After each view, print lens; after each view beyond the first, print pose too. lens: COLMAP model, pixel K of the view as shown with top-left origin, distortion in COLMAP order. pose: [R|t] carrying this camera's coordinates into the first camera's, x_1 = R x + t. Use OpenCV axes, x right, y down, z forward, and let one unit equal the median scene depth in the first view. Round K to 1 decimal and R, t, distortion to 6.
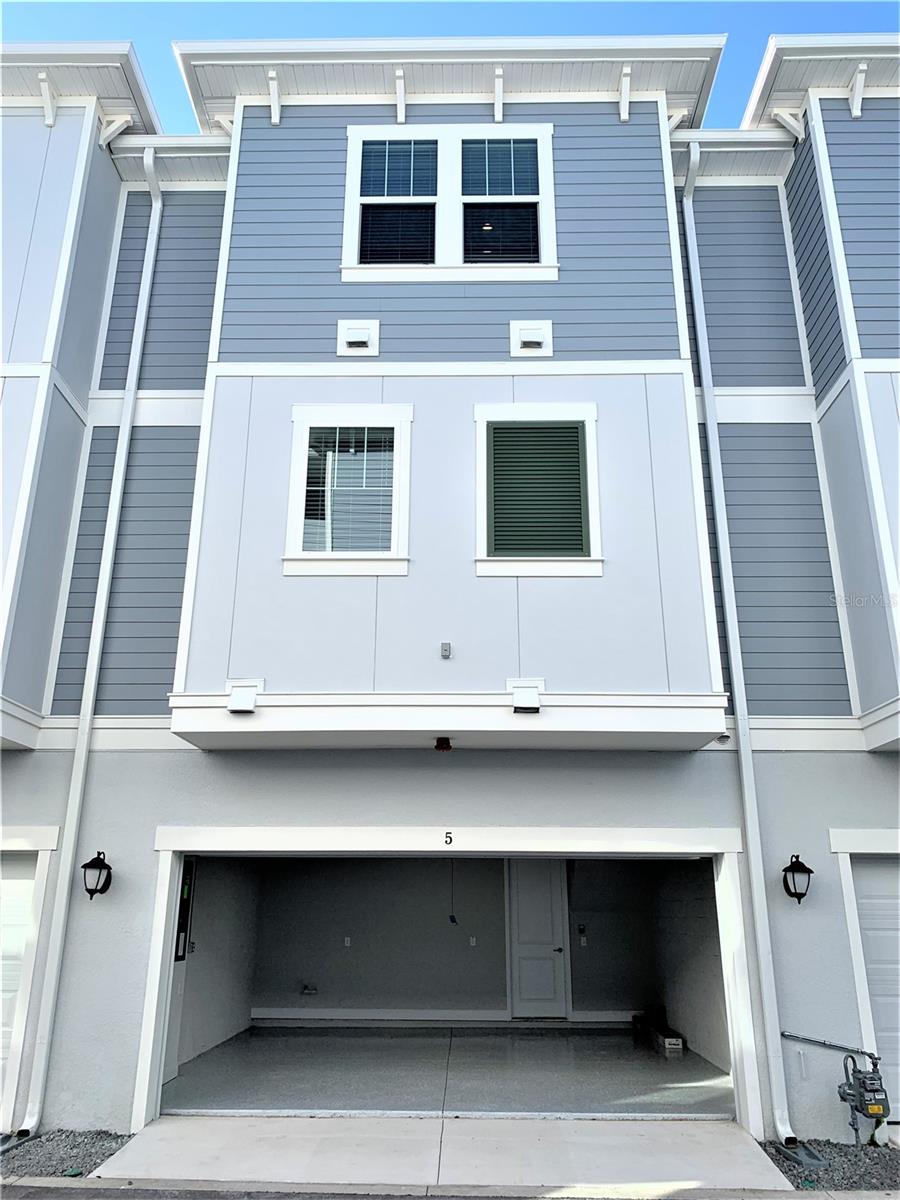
lens RADIAL K [[822.8, 0, 451.0], [0, 822.8, 647.6], [0, 0, 1]] dist [0.060564, -0.083706]
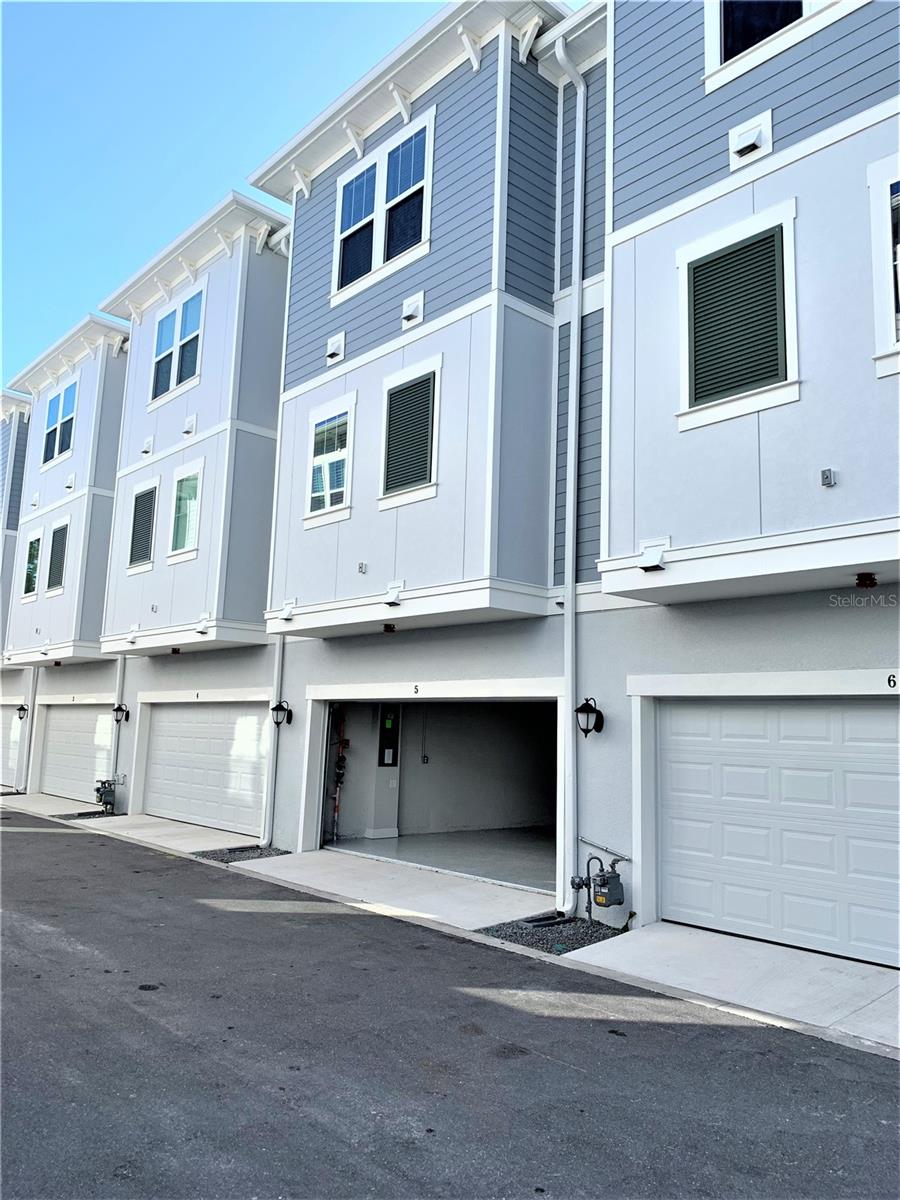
lens RADIAL K [[918.5, 0, 450.0], [0, 918.5, 600.0], [0, 0, 1]] dist [0.017805, -0.011547]
pose [[0.665399, -0.090365, -0.740998, 1.050685], [0.192372, 0.979876, 0.053250, 0.003146], [0.721274, -0.177980, 0.669393, 0.002773]]
